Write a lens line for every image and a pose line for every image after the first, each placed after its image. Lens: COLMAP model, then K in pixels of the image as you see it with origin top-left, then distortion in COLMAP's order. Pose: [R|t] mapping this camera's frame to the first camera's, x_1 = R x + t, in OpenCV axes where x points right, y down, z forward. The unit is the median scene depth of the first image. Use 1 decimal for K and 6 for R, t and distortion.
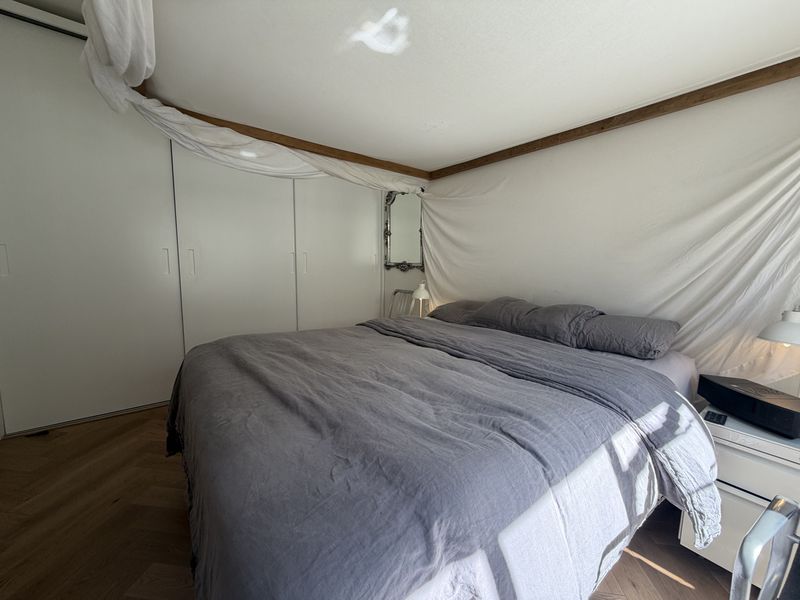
lens RADIAL K [[310.0, 0, 400.0], [0, 310.0, 300.0], [0, 0, 1]] dist [-0.000611, -0.000098]
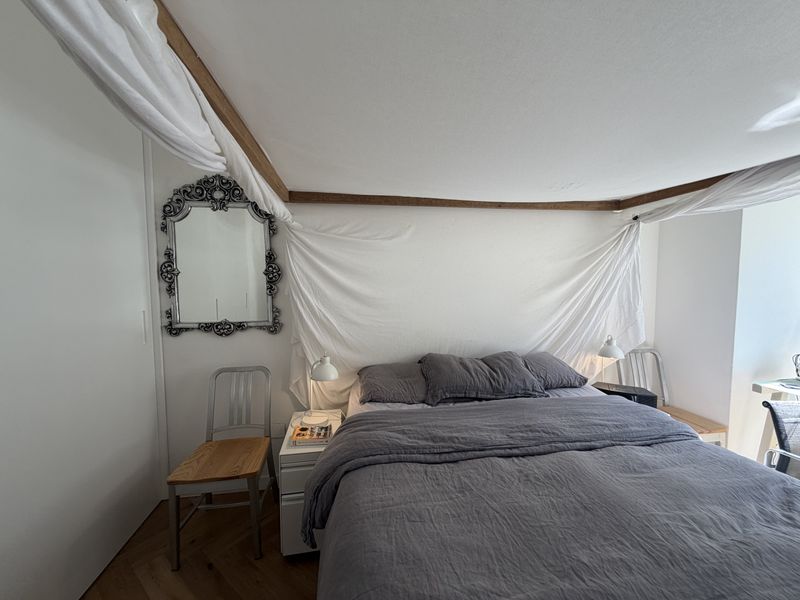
lens RADIAL K [[310.0, 0, 400.0], [0, 310.0, 300.0], [0, 0, 1]] dist [-0.000611, -0.000098]
pose [[0.493524, -0.069009, 0.866990, -0.343624], [0.112438, 0.993544, 0.015079, -0.133674], [-0.862434, 0.090041, 0.498097, 0.396156]]
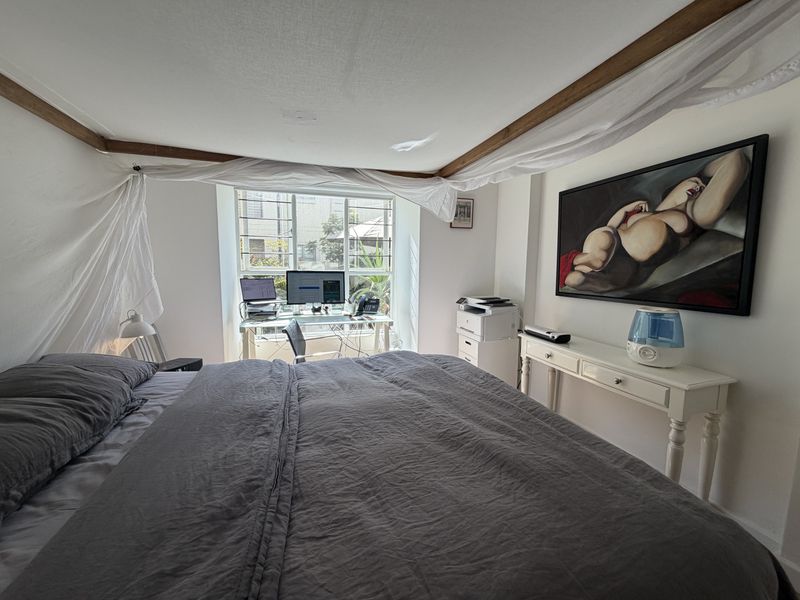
lens RADIAL K [[310.0, 0, 400.0], [0, 310.0, 300.0], [0, 0, 1]] dist [-0.000611, -0.000098]
pose [[-0.932103, -0.059559, 0.357262, -0.160141], [0.021432, 0.975589, 0.218556, -0.120727], [-0.361558, 0.211374, -0.908073, 0.671772]]
